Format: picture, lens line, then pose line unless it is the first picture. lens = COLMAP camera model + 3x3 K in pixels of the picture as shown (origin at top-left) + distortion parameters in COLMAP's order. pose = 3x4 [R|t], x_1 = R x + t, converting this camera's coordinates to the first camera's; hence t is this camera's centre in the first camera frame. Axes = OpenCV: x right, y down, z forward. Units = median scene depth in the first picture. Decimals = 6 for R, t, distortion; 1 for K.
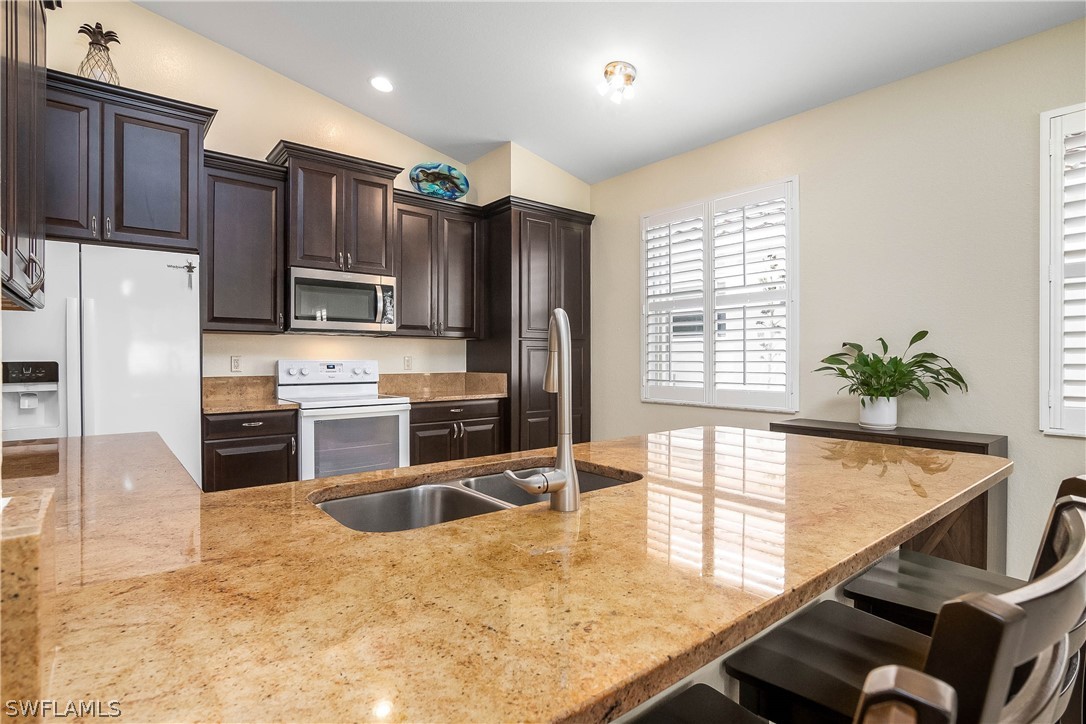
lens RADIAL K [[556.4, 0, 543.4], [0, 556.4, 363.9], [0, 0, 1]] dist [-0.000209, 0.000542]
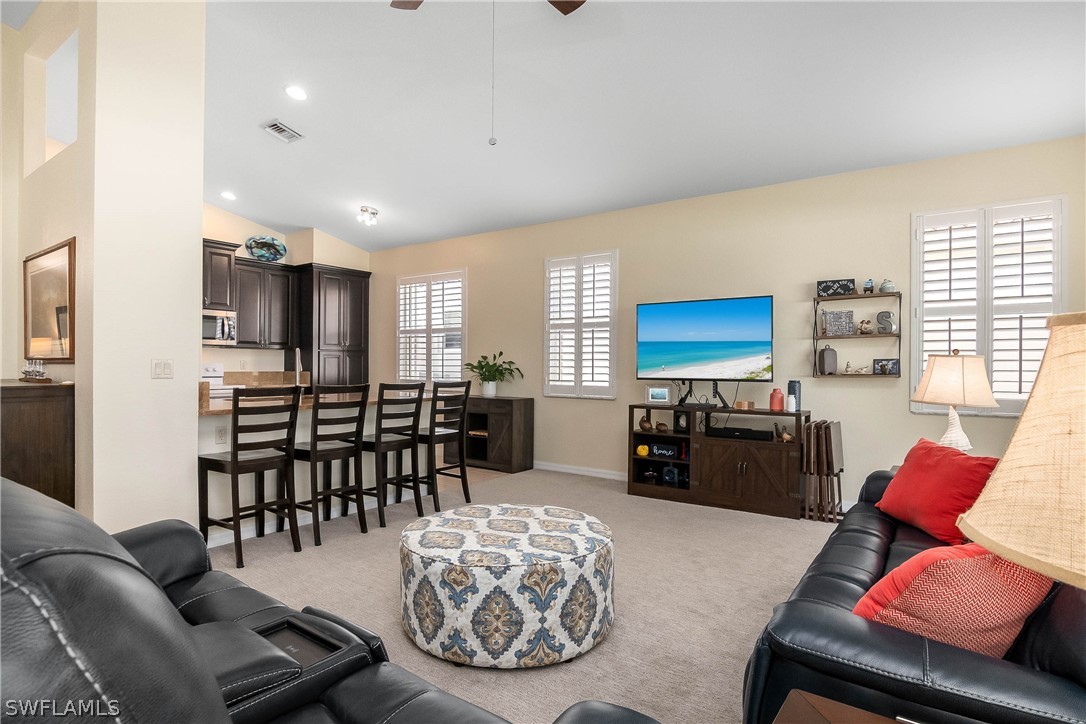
lens RADIAL K [[595.2, 0, 539.9], [0, 595.2, 365.4], [0, 0, 1]] dist [-0.020549, -0.000041]
pose [[0.969649, 0.004362, 0.244462, 0.157431], [-0.002029, 0.999950, -0.009795, 0.013866], [-0.244492, 0.009002, 0.969609, -0.813892]]
